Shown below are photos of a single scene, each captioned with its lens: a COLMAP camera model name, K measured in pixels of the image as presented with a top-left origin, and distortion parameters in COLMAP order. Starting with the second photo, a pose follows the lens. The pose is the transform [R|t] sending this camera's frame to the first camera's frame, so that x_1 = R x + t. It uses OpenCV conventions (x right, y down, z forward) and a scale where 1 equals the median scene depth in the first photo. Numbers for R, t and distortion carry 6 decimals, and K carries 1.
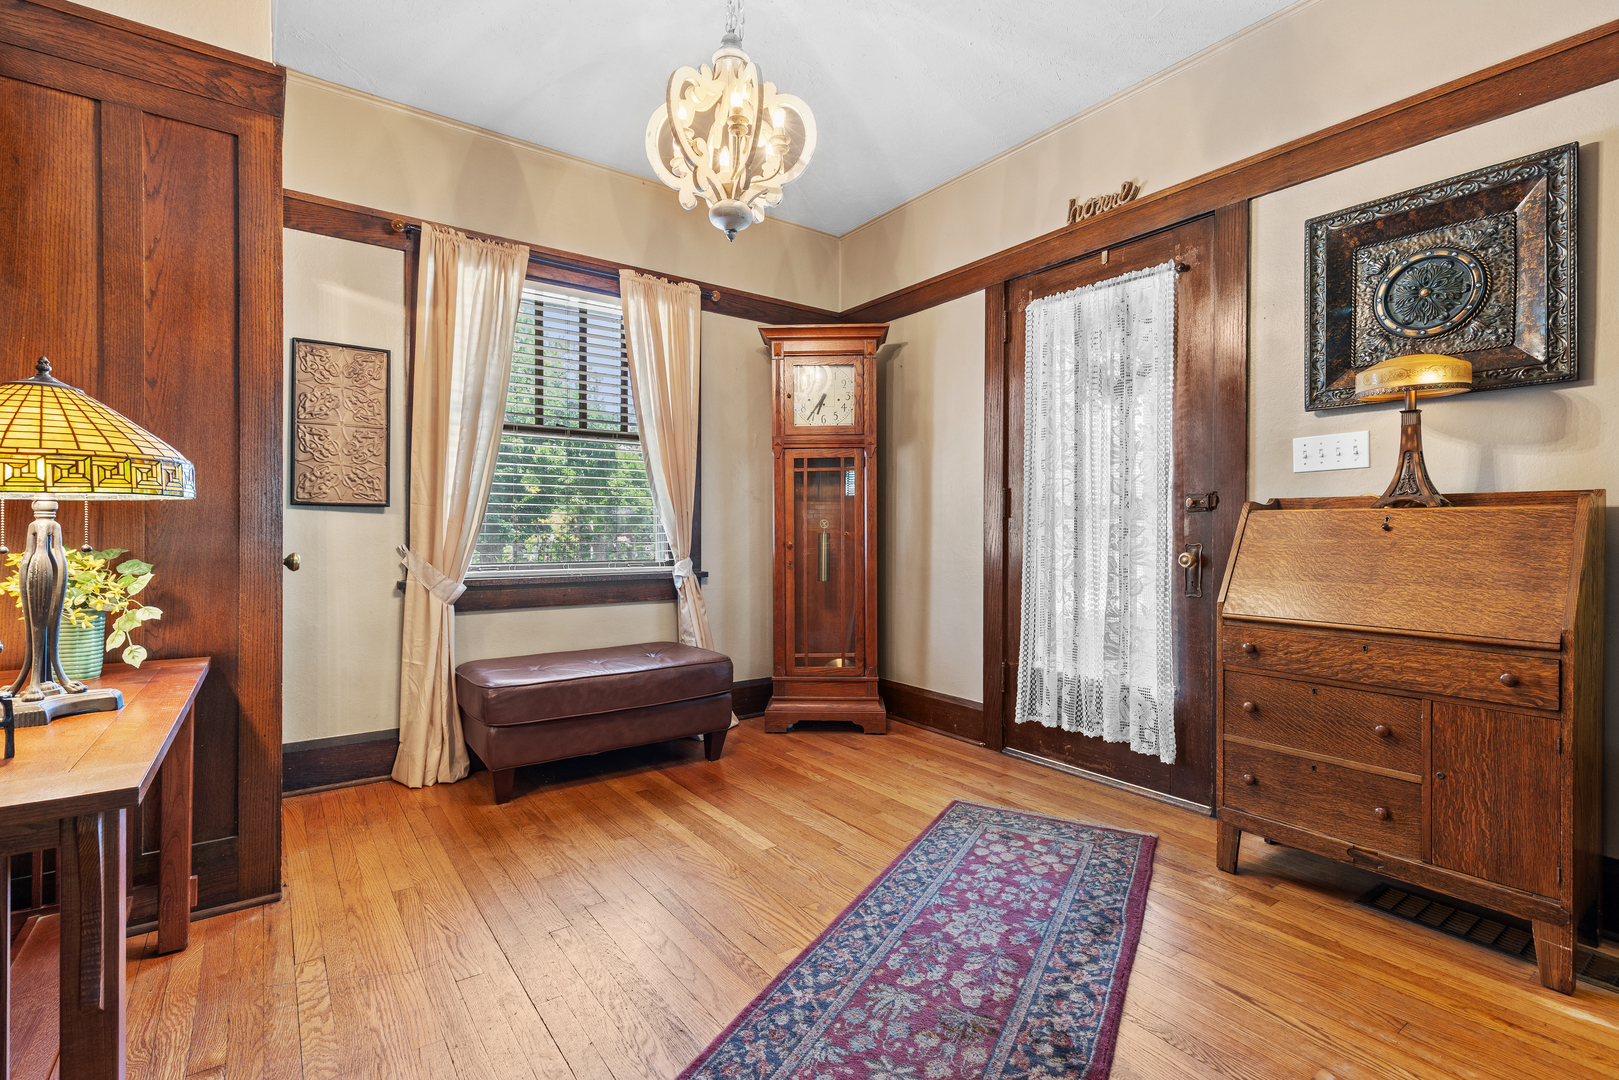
lens RADIAL K [[737.2, 0, 813.1], [0, 737.2, 534.3], [0, 0, 1]] dist [-0.002454, -0.000459]
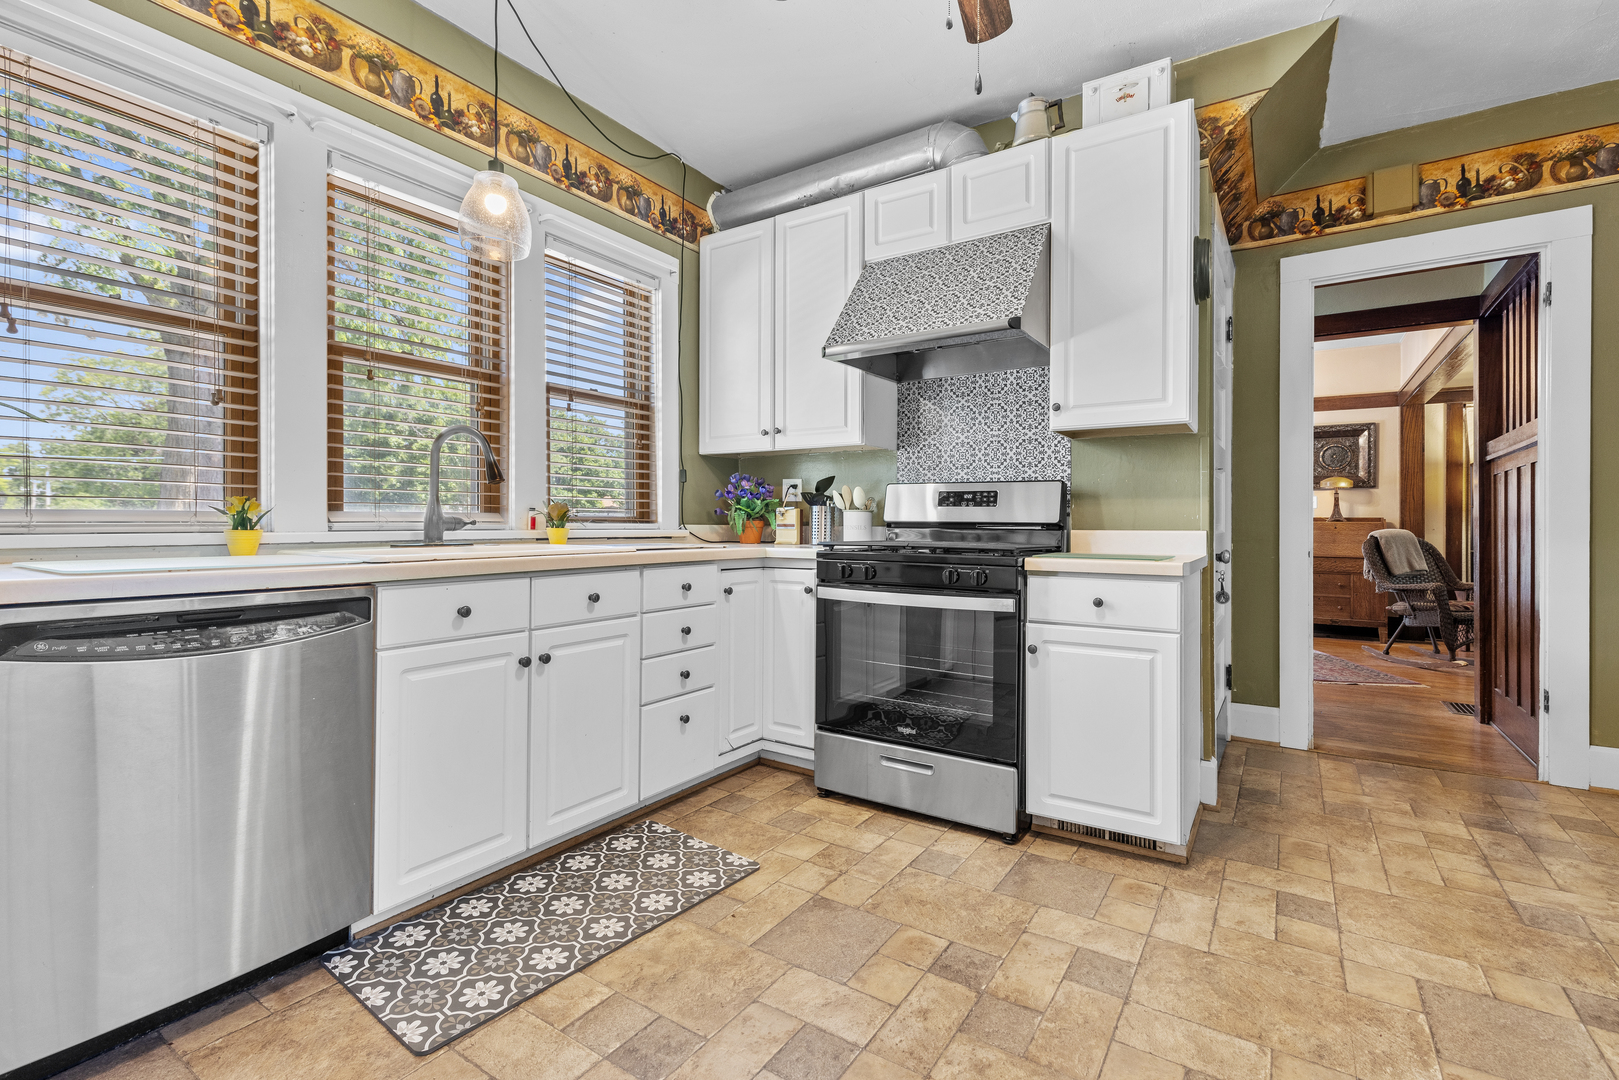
lens RADIAL K [[737.2, 0, 805.3], [0, 737.2, 533.4], [0, 0, 1]] dist [-0.002454, -0.000459]
pose [[0.942302, -0.005541, 0.334719, -2.680919], [0.004746, 0.999984, 0.003195, -0.006588], [-0.334731, -0.001422, 0.942313, -1.403089]]
